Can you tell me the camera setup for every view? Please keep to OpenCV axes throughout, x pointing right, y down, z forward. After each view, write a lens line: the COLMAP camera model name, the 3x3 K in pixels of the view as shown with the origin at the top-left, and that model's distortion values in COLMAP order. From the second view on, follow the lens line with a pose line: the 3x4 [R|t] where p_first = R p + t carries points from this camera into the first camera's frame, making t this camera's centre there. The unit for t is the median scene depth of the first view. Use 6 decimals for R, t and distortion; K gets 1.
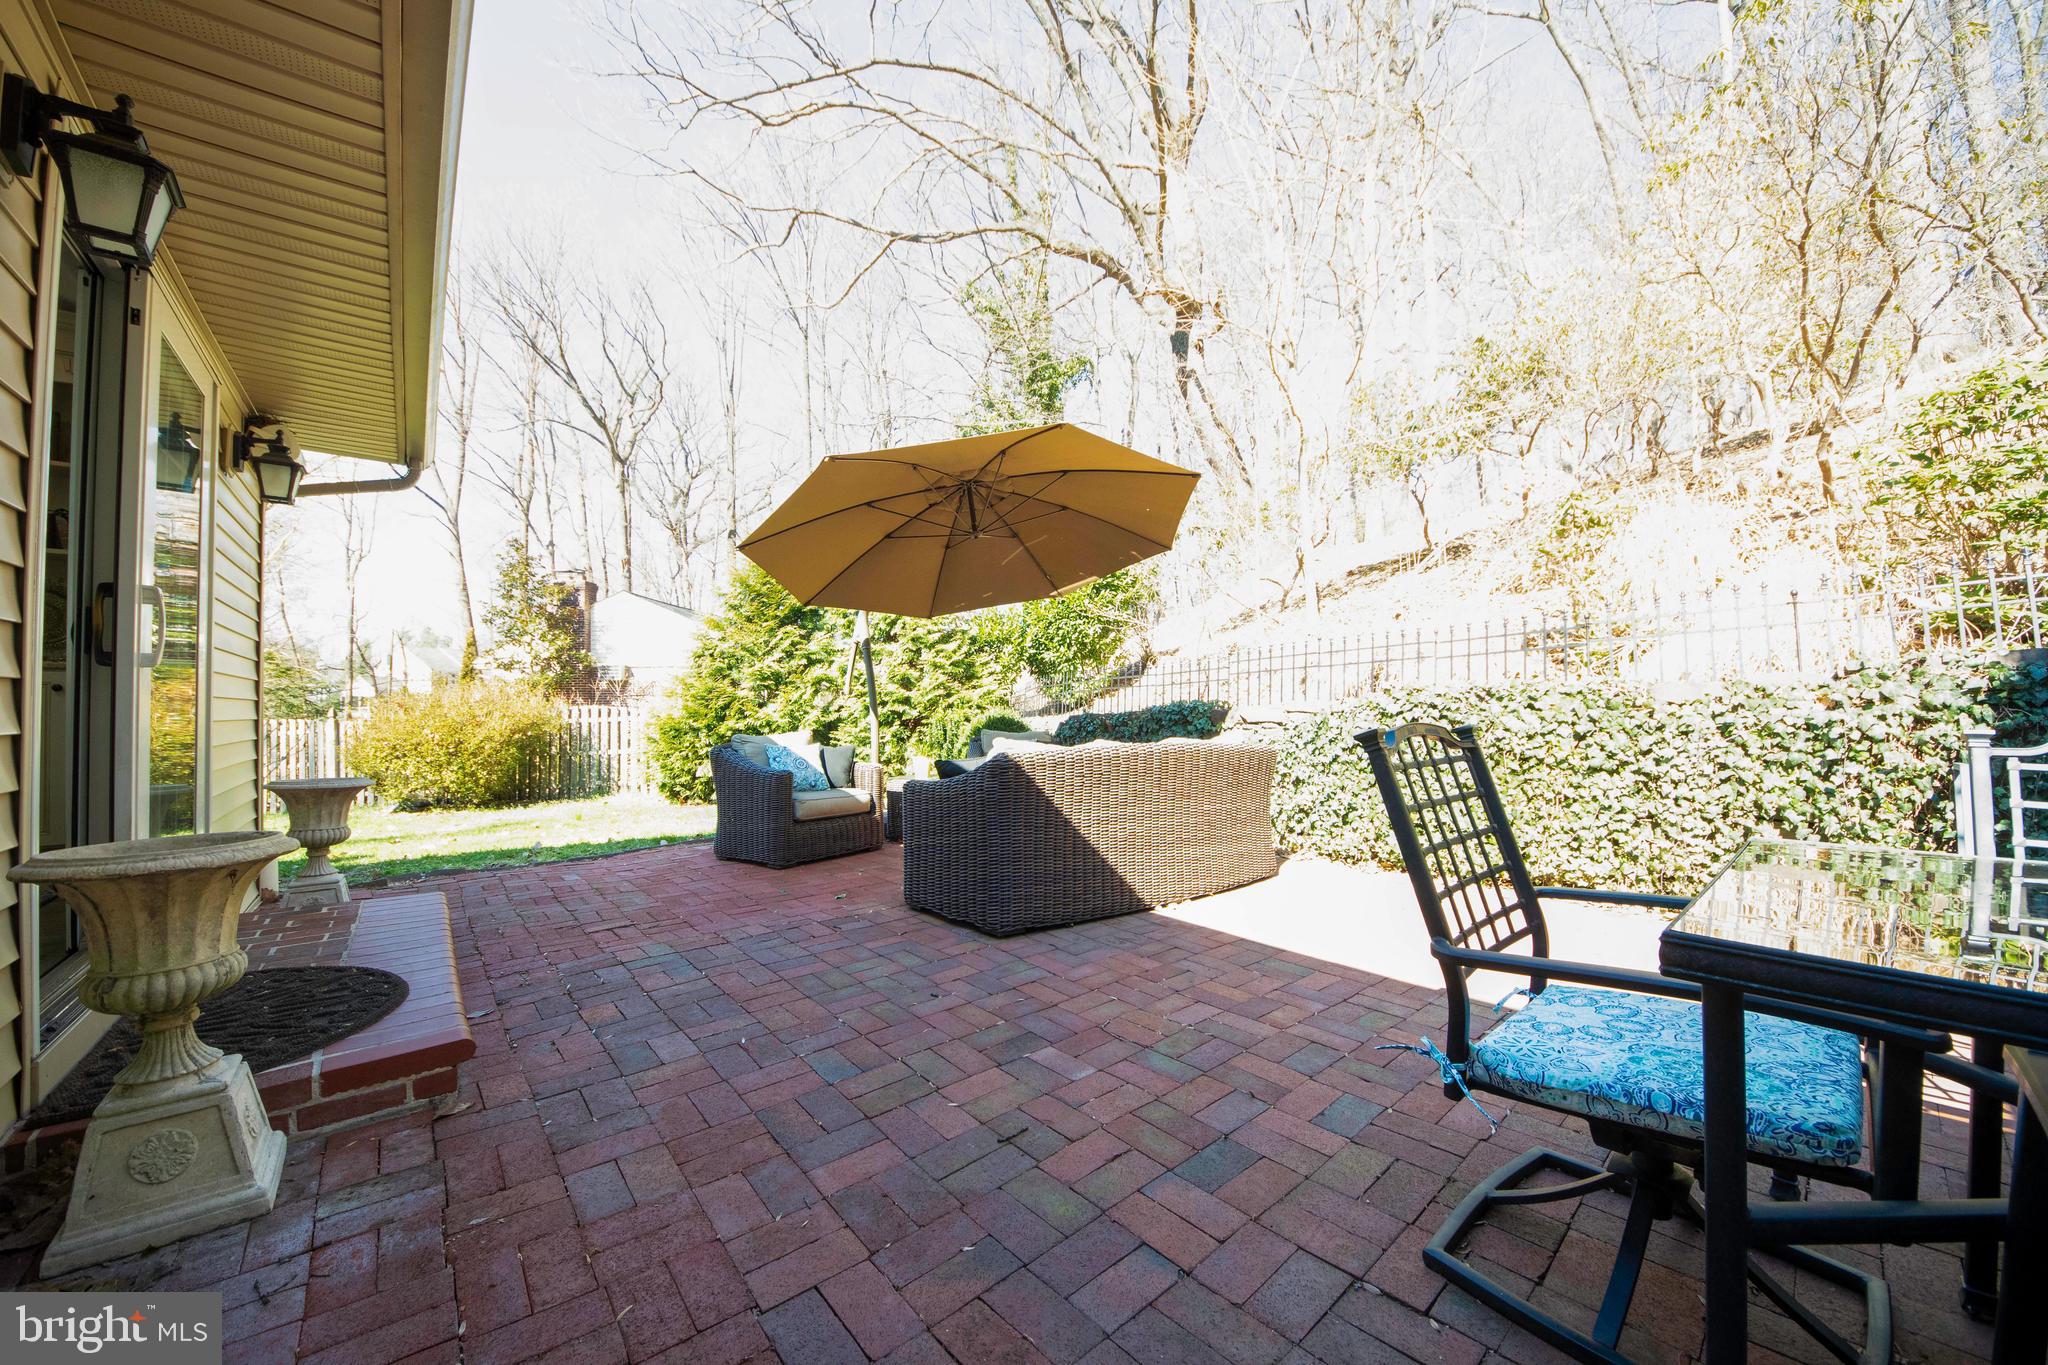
lens RADIAL K [[719.9, 0, 1019.9], [0, 719.9, 694.1], [0, 0, 1]] dist [0.043465, -0.030764]
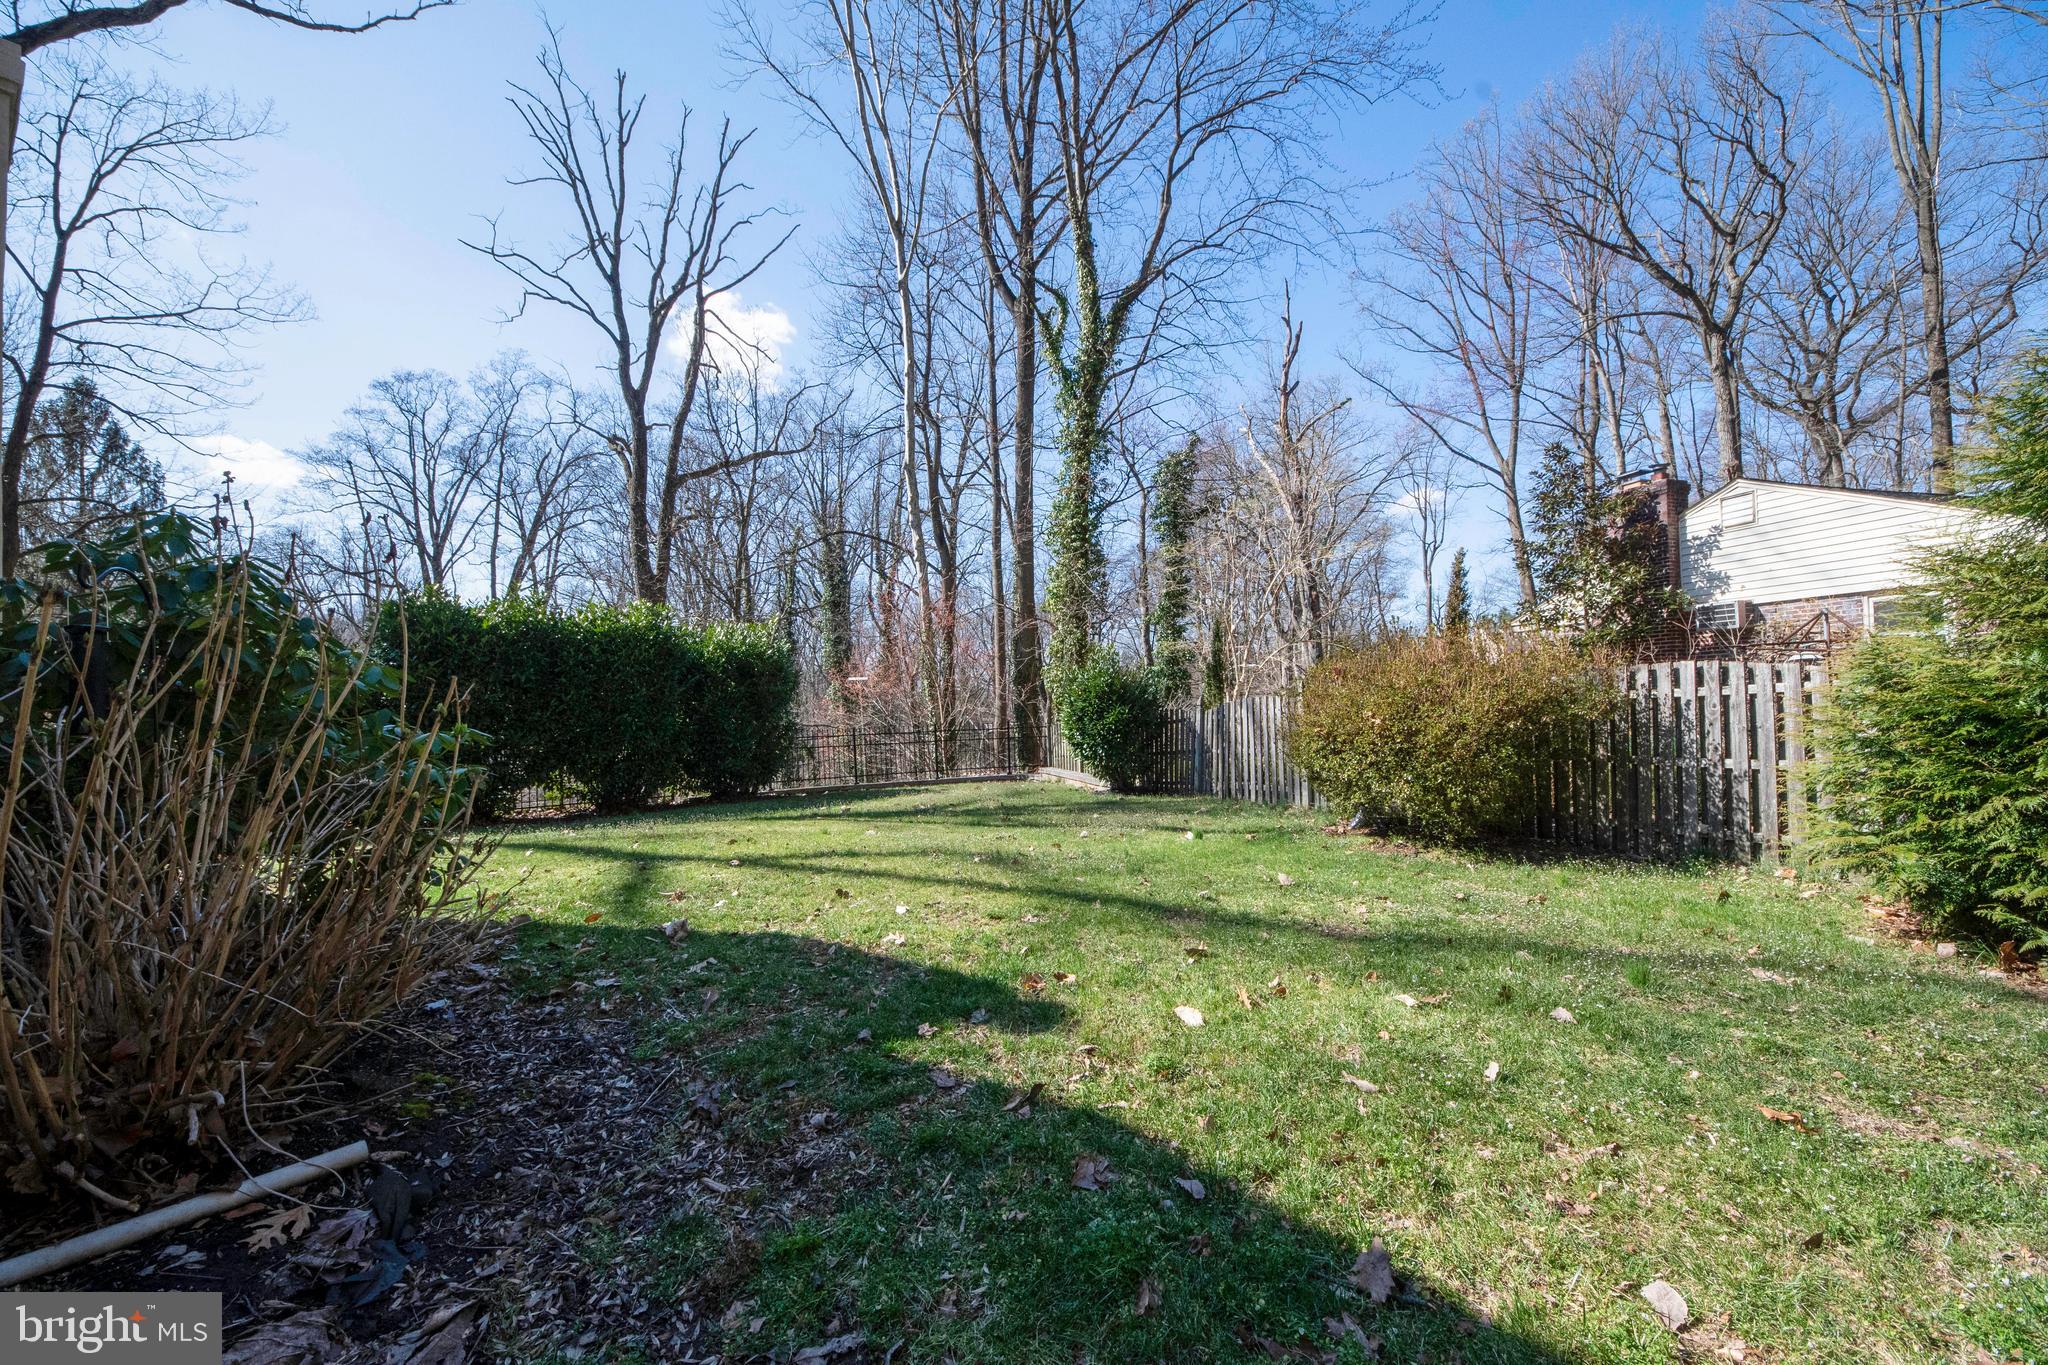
lens RADIAL K [[719.9, 0, 1019.9], [0, 719.9, 694.1], [0, 0, 1]] dist [0.043465, -0.030764]
pose [[0.291277, -0.011515, -0.956569, -0.151414], [0.043112, 0.999070, 0.001101, 0.010314], [0.955667, -0.041561, 0.291502, 0.263671]]
